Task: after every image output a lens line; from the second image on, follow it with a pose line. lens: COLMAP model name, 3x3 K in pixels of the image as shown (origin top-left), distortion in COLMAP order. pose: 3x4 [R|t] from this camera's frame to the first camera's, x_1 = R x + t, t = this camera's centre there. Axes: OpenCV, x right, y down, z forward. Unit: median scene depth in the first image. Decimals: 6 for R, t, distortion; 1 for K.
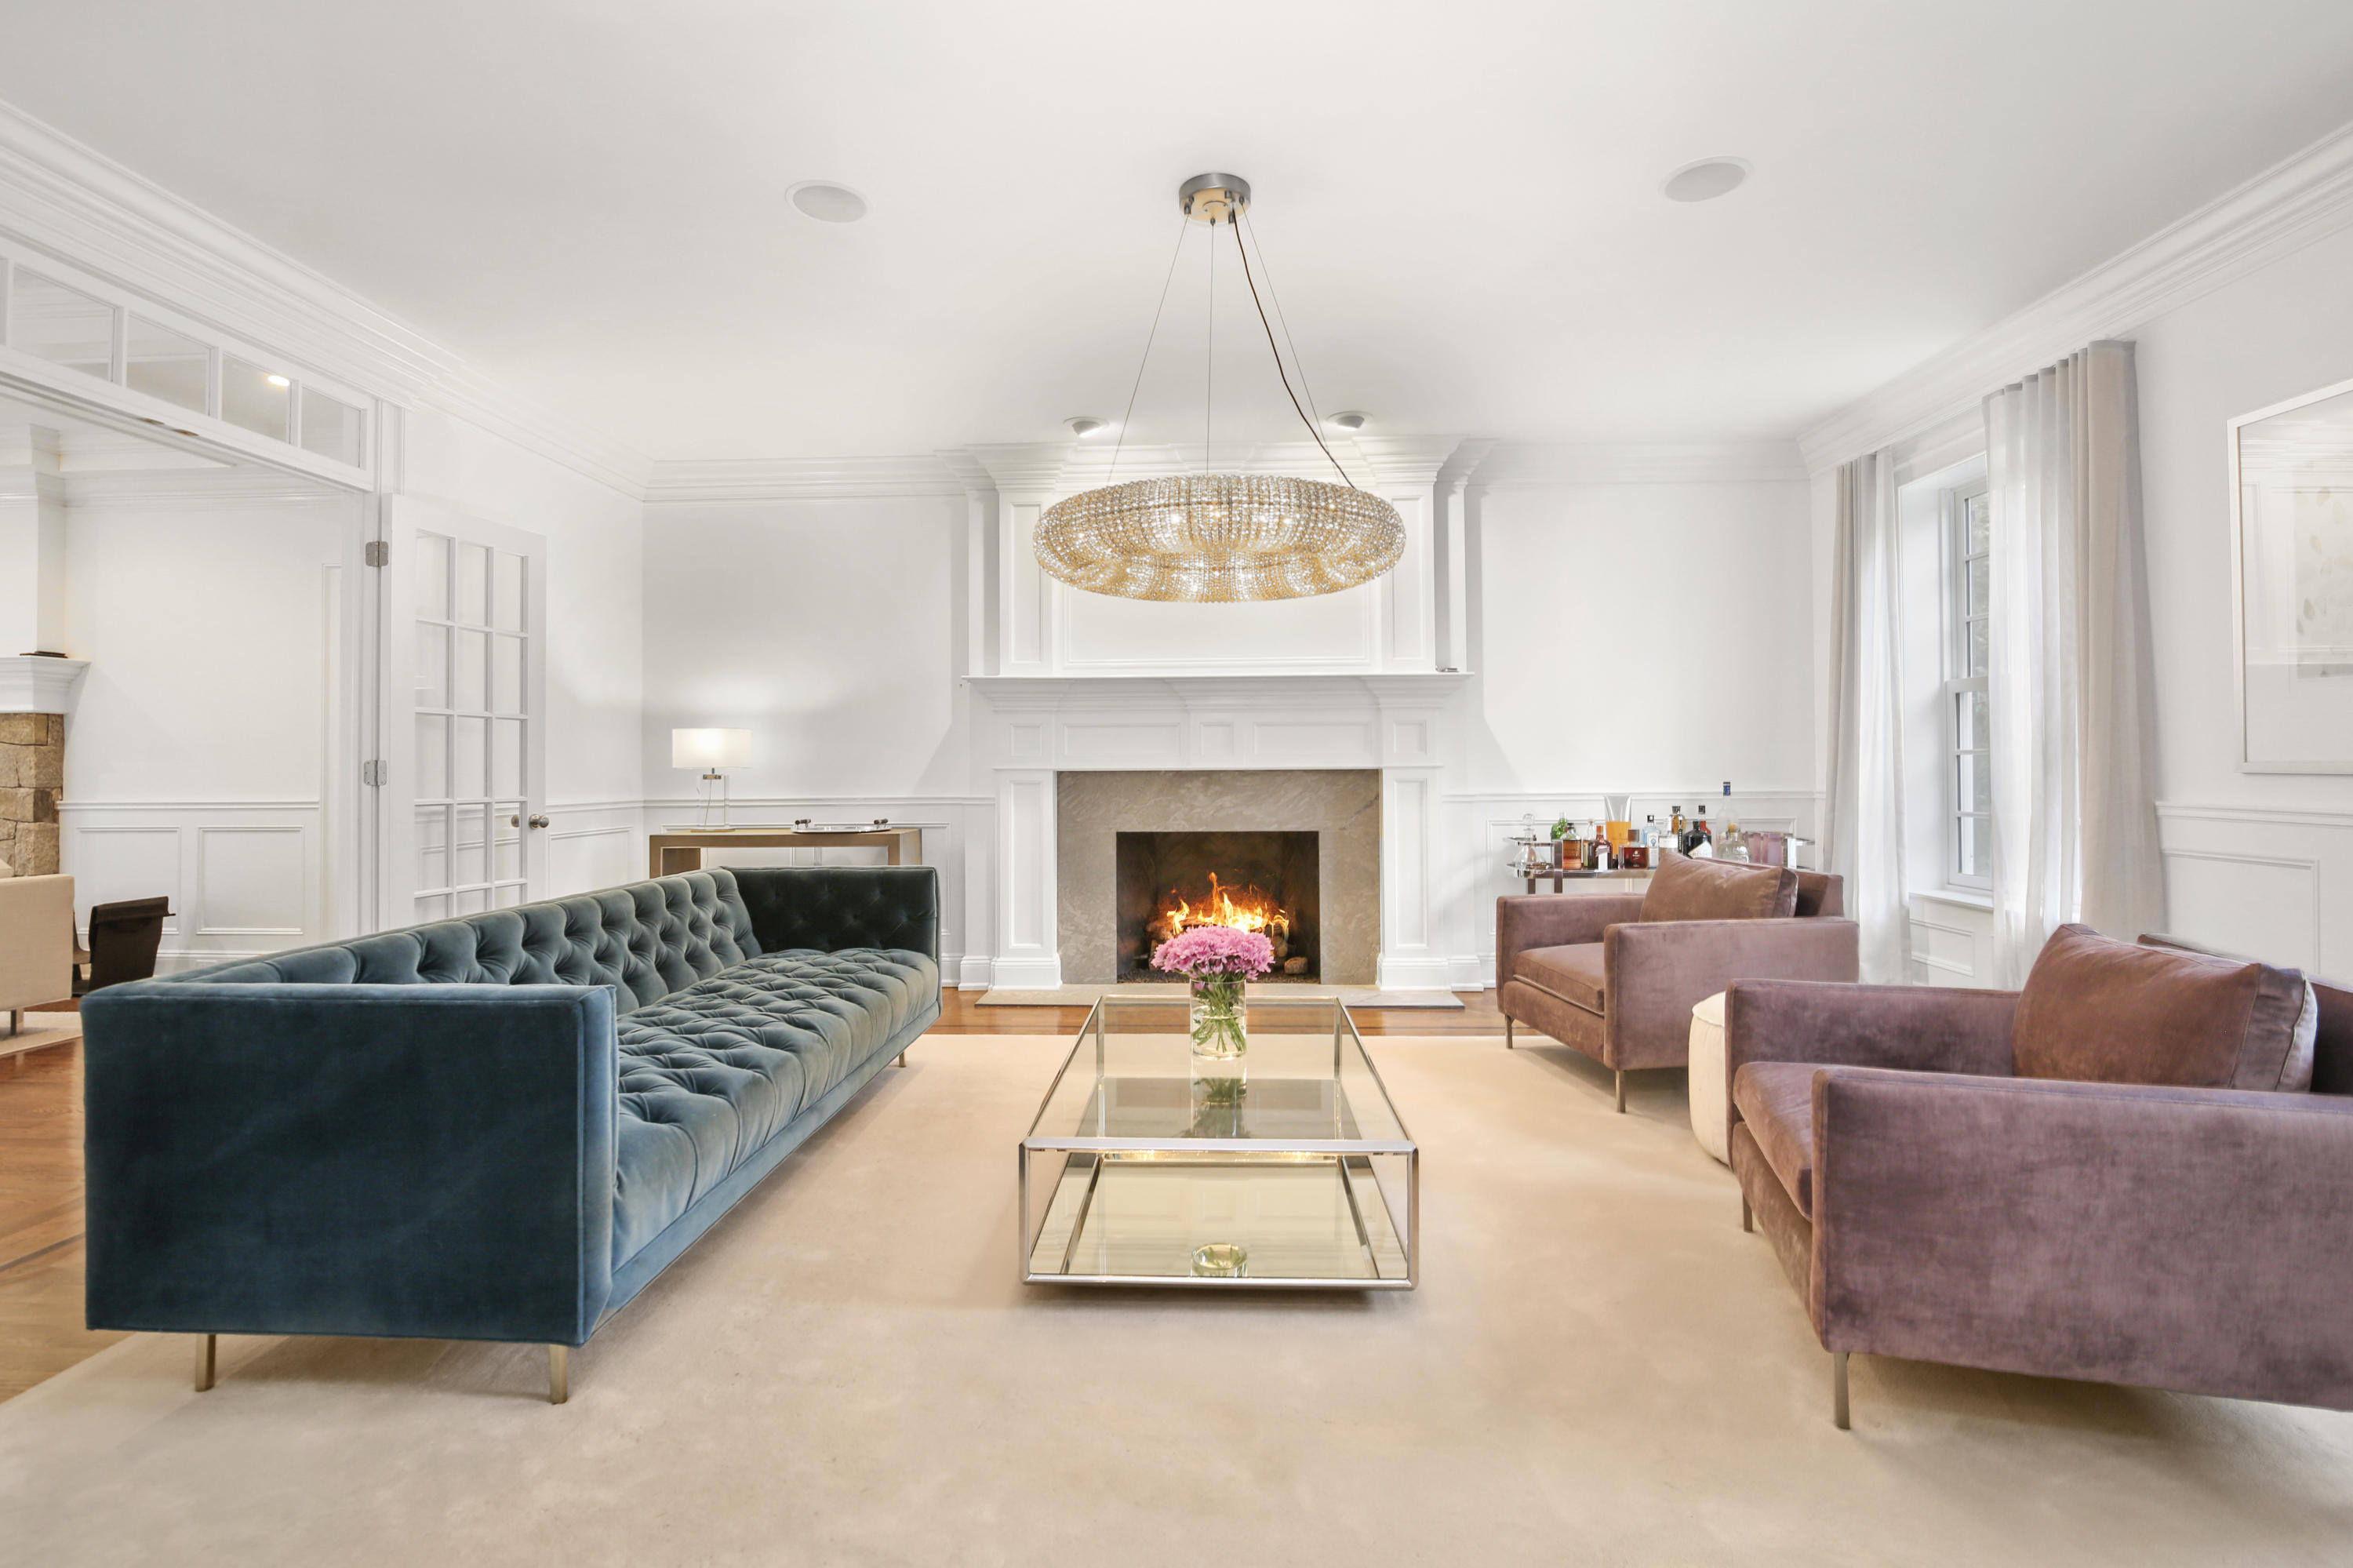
lens RADIAL K [[1063.7, 0, 1185.1], [0, 1063.7, 772.5], [0, 0, 1]] dist [-0.008405, -0.000441]
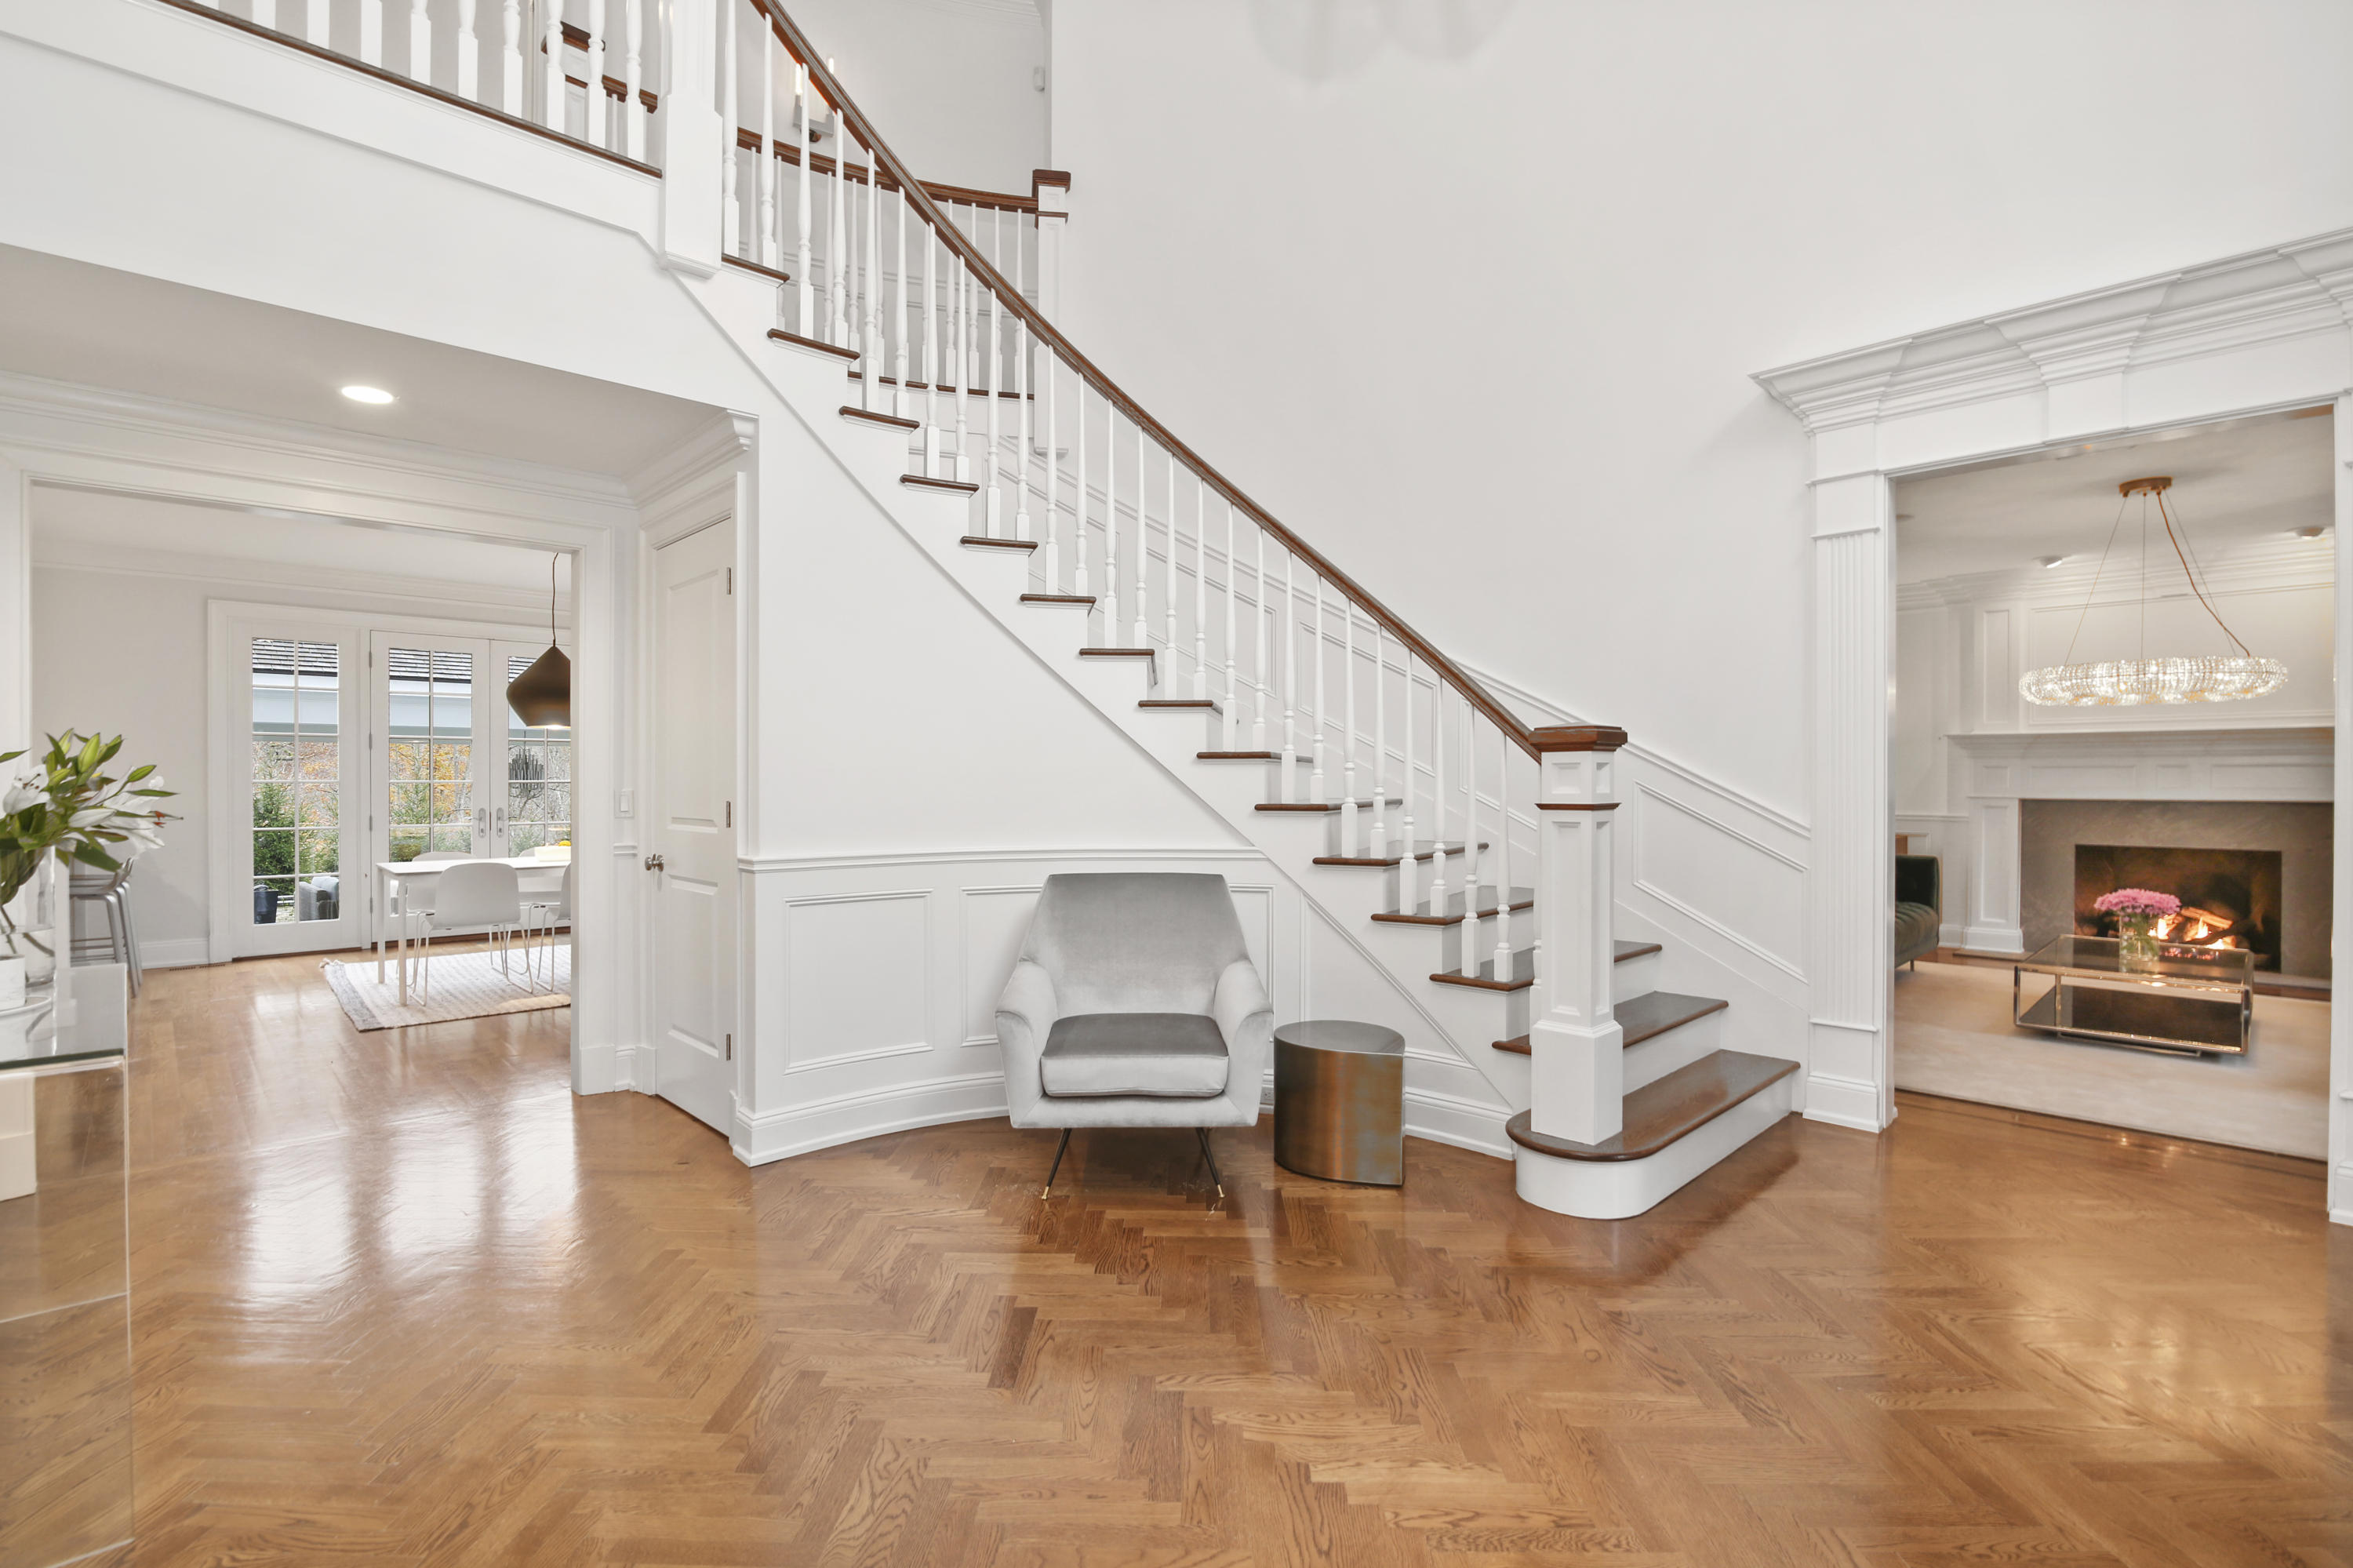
lens RADIAL K [[1098.4, 0, 1176.5], [0, 1098.4, 784.0], [0, 0, 1]] dist [-0.003975, -0.000331]
pose [[0.726164, 0.010000, -0.687448, 0.065581], [-0.008794, 0.999948, 0.005257, -0.020168], [0.687465, 0.002228, 0.726214, -0.840551]]
